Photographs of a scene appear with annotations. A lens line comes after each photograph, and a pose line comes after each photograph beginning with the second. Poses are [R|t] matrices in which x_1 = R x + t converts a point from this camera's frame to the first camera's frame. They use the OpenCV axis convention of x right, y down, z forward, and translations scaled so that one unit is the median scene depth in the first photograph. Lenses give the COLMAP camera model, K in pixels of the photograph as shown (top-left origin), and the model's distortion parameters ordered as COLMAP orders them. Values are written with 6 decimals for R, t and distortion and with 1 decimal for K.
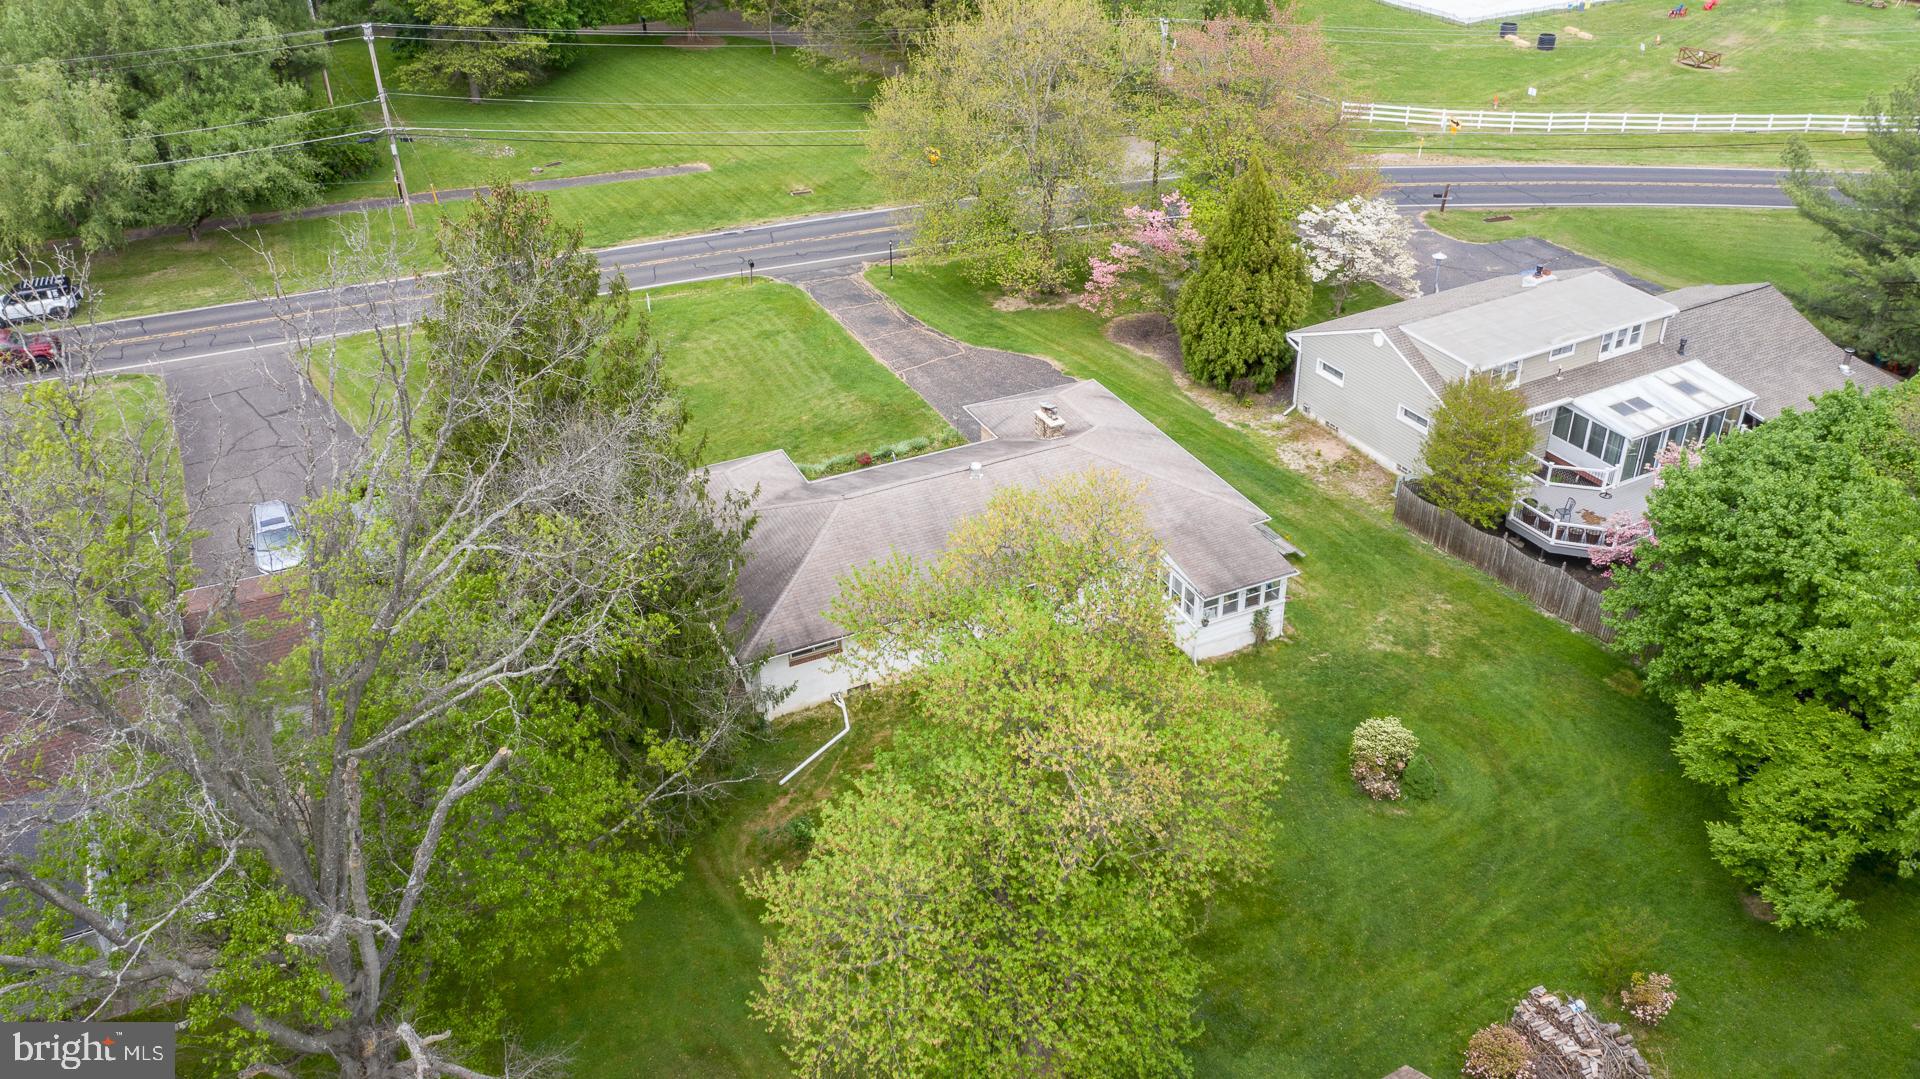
lens RADIAL K [[1515.7, 0, 956.1], [0, 1515.7, 545.4], [0, 0, 1]] dist [-0.026714, 0.014466]
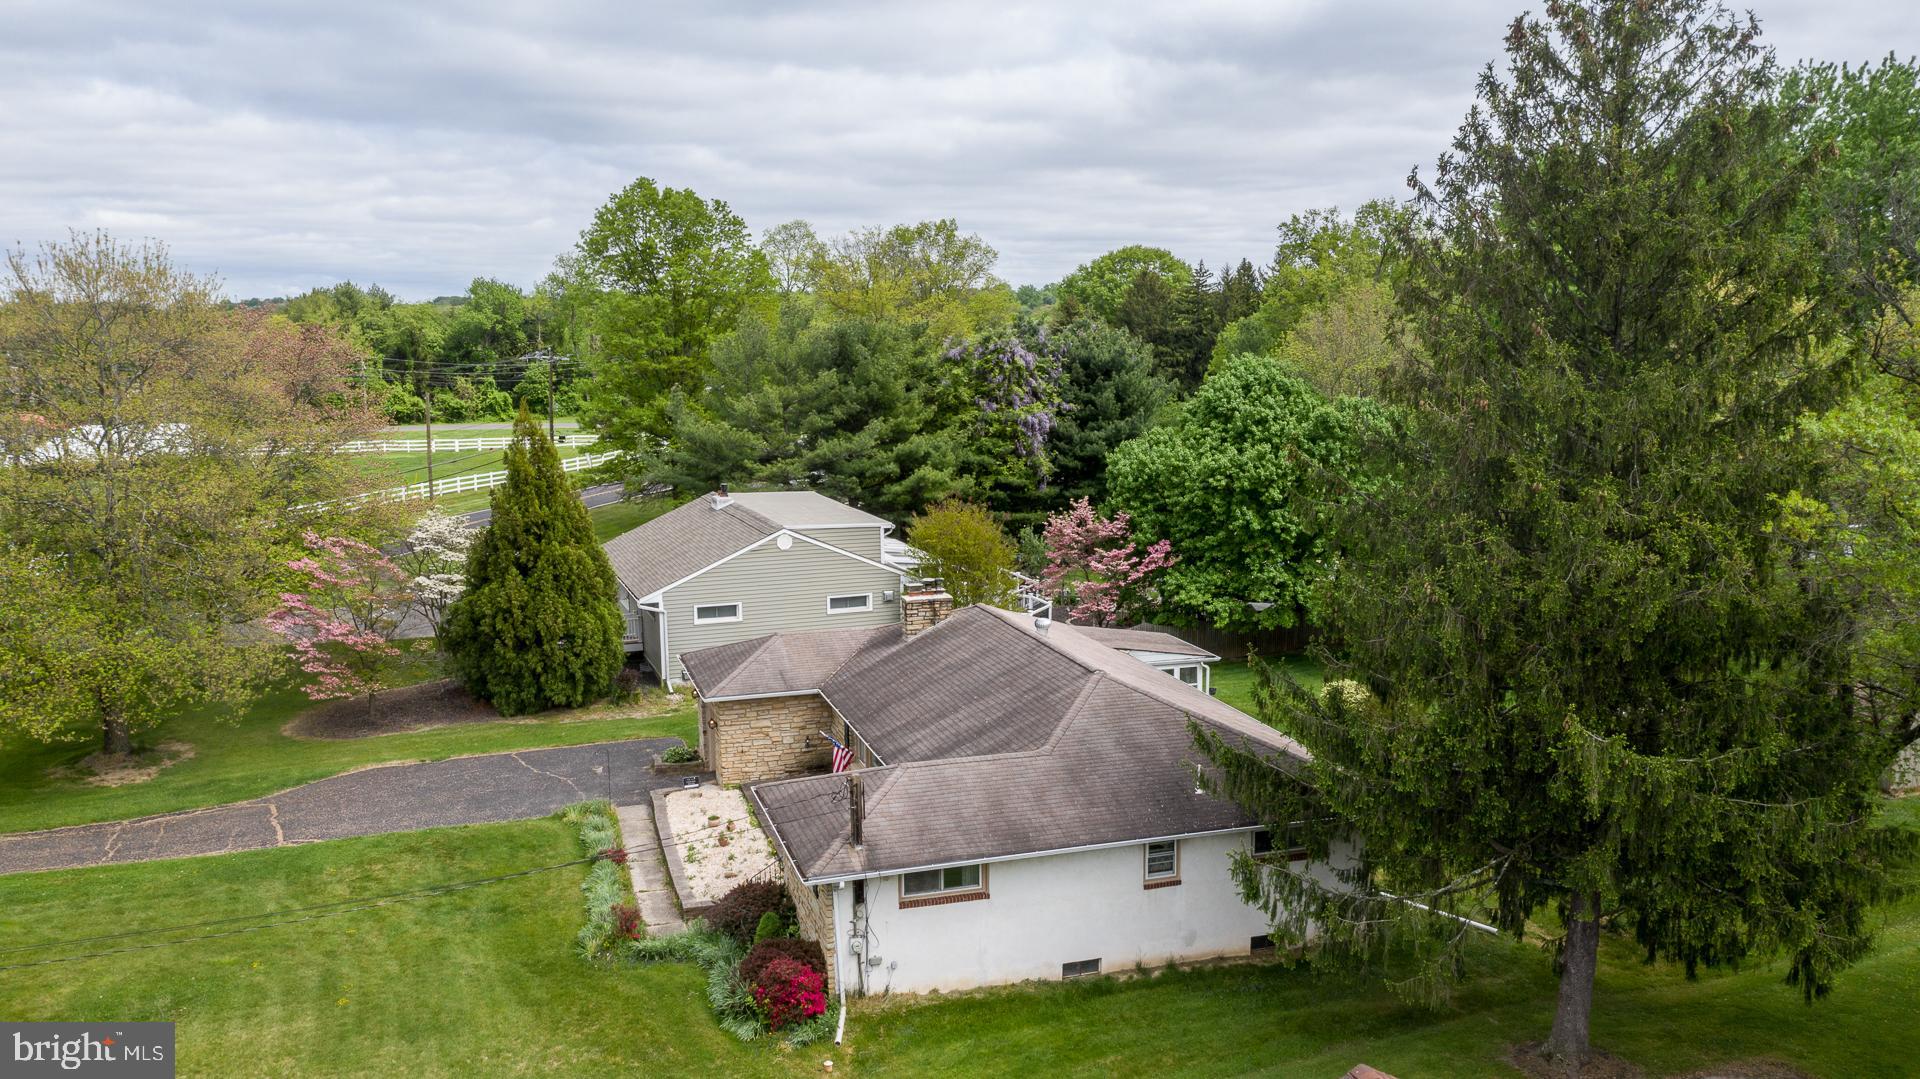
lens RADIAL K [[1515.7, 0, 958.3], [0, 1515.7, 545.0], [0, 0, 1]] dist [-0.026714, 0.014466]
pose [[0.134405, -0.129116, 0.982479, -0.560190], [0.525170, 0.850063, 0.039869, -0.106116], [-0.840316, 0.510610, 0.182060, 0.684990]]
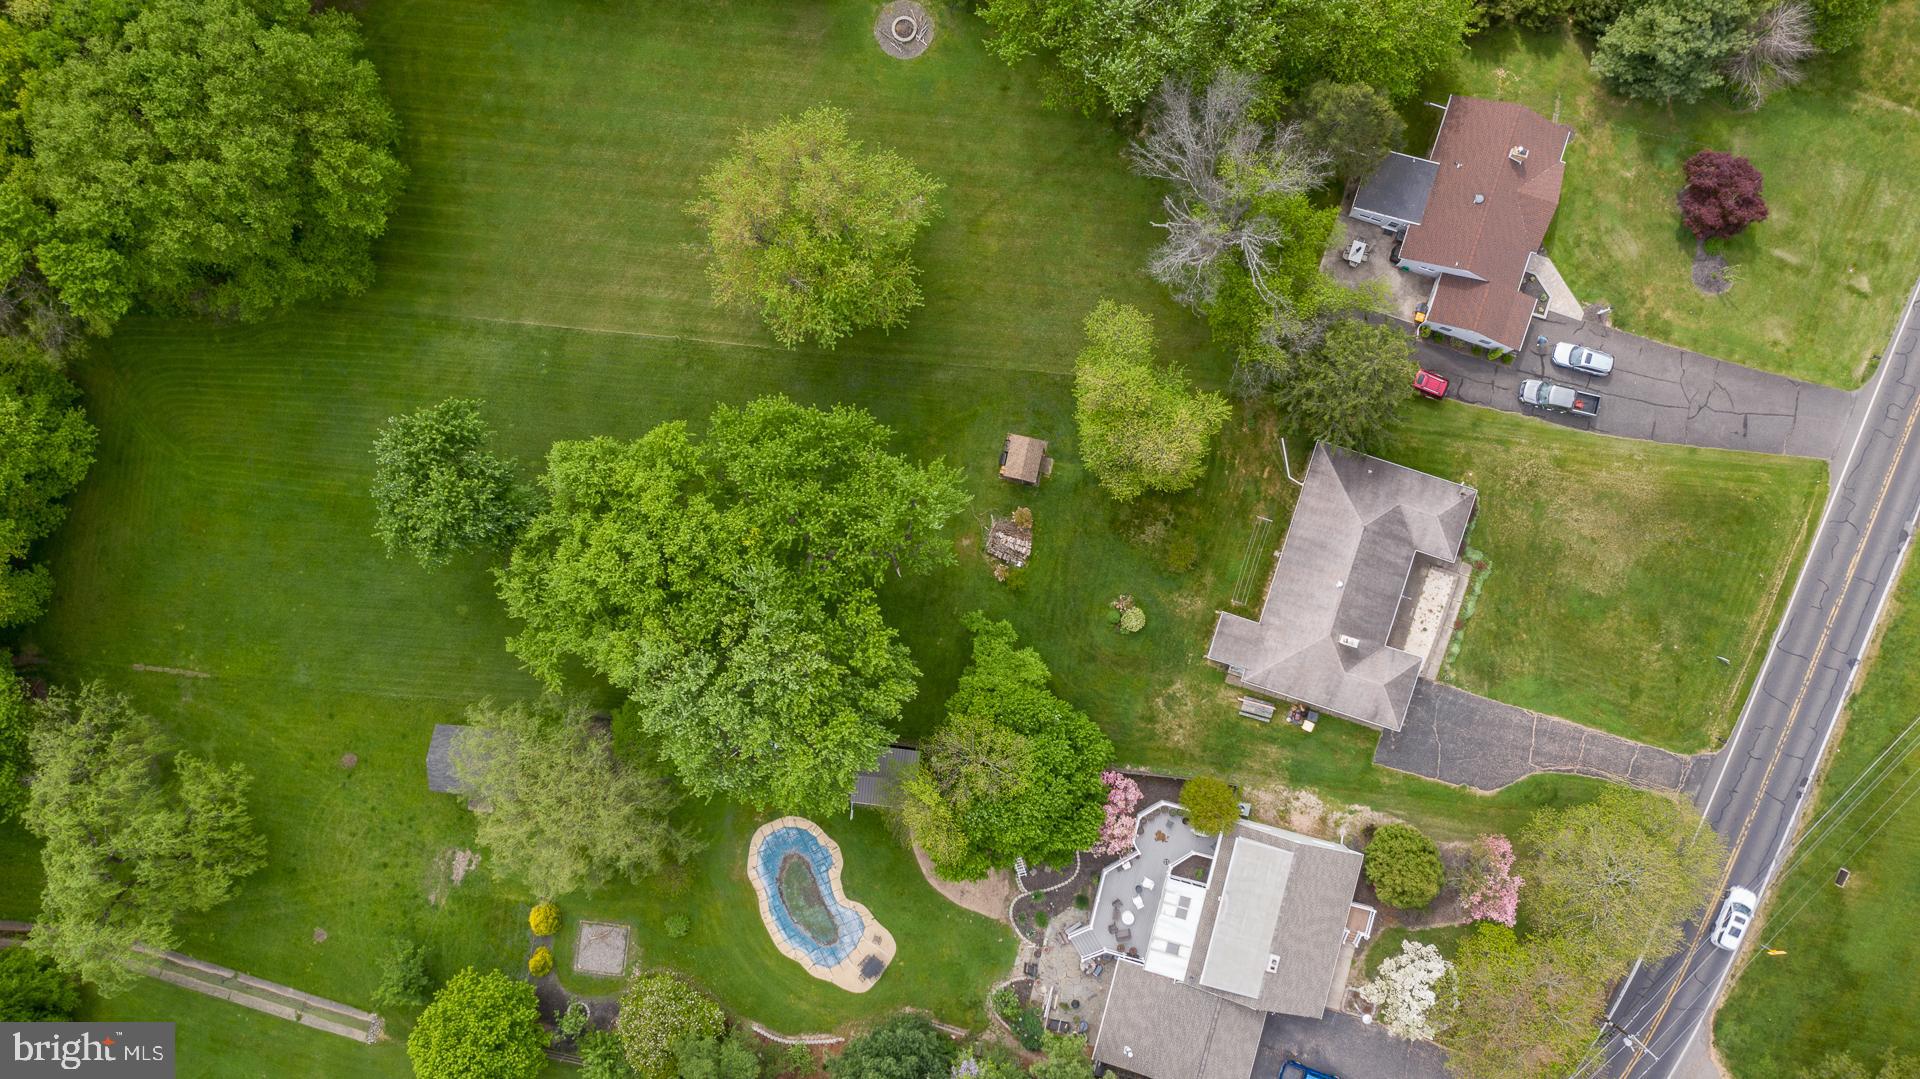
lens RADIAL K [[1515.7, 0, 957.6], [0, 1515.7, 545.1], [0, 0, 1]] dist [-0.026714, 0.014466]
pose [[-0.675380, 0.736475, 0.038295, 0.203783], [-0.348047, -0.364095, 0.863885, -1.349943], [0.650173, 0.570123, 0.502231, -0.384738]]
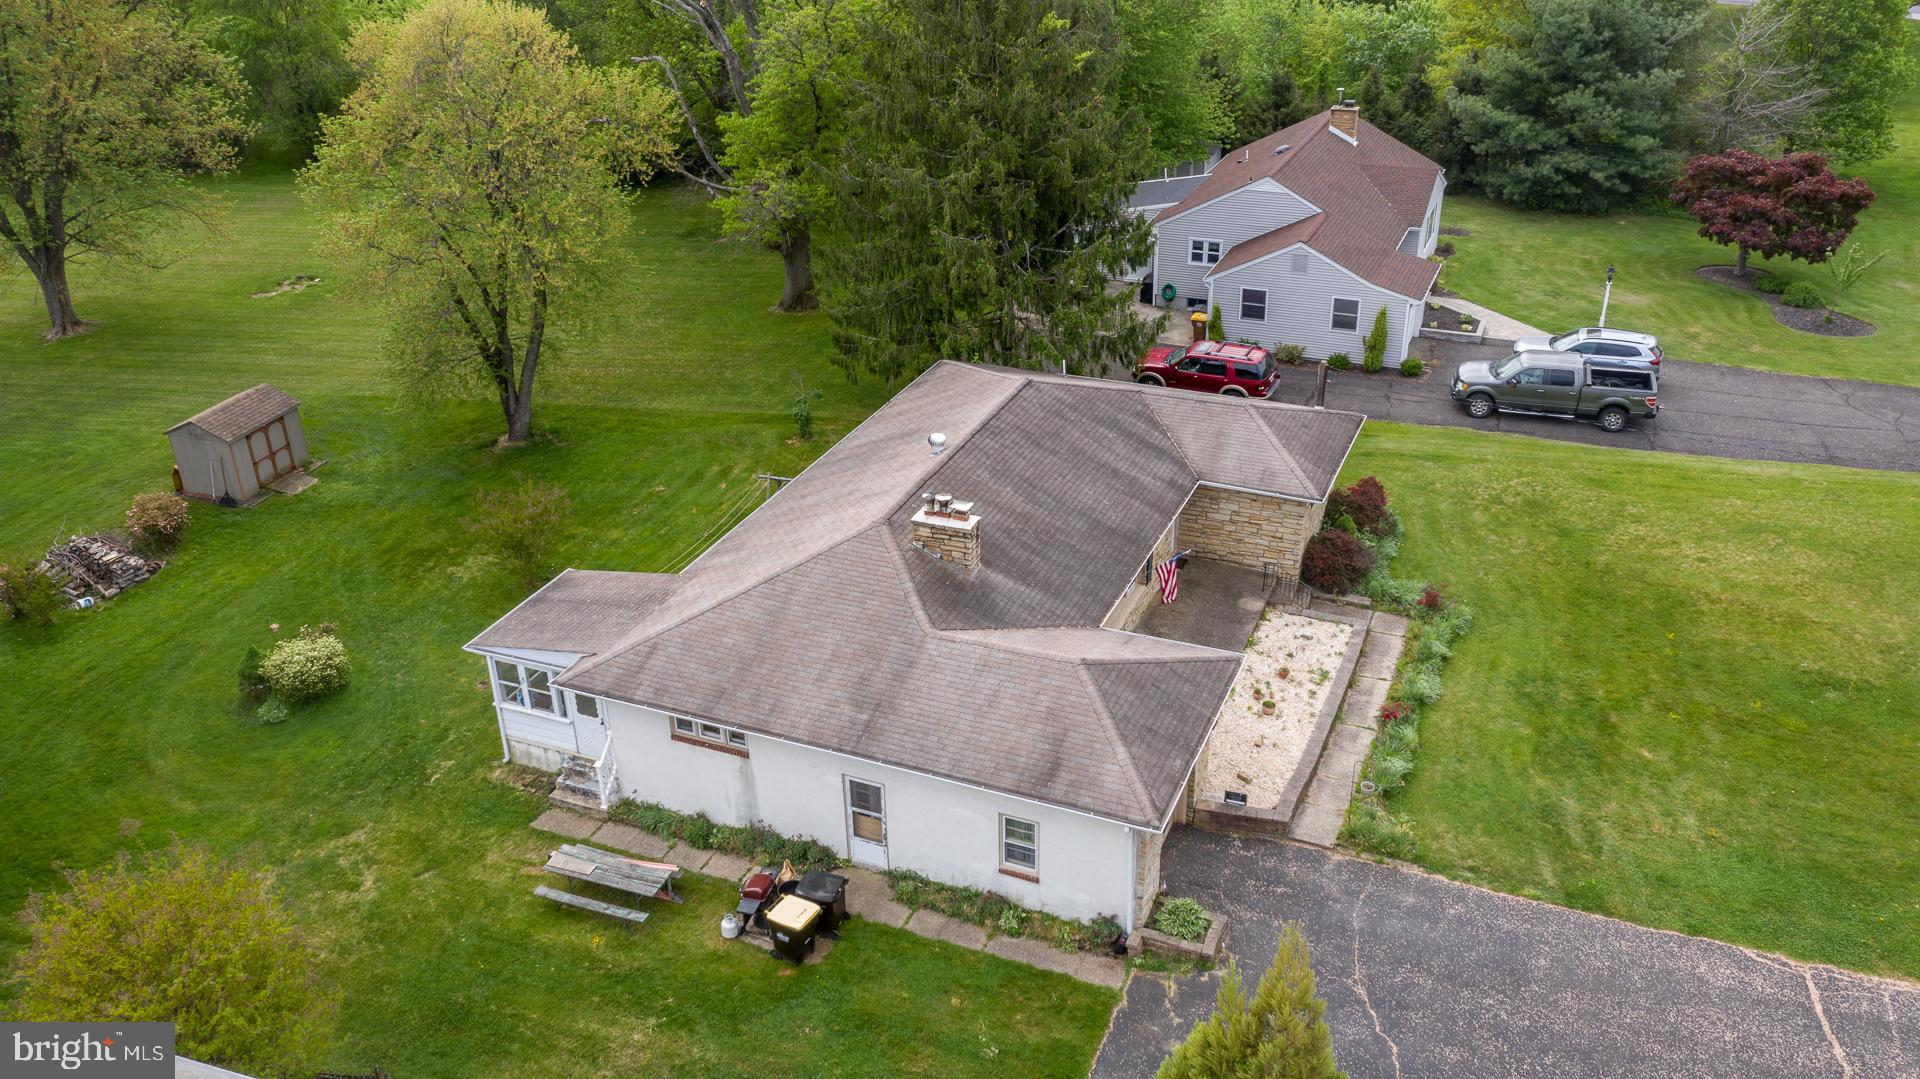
lens RADIAL K [[1515.7, 0, 953.8], [0, 1515.7, 534.0], [0, 0, 1]] dist [-0.026714, 0.014466]
pose [[-0.745712, 0.339184, -0.573471, 0.319267], [-0.313298, 0.581113, 0.751101, -0.419782], [0.588012, 0.739772, -0.327077, 0.979435]]
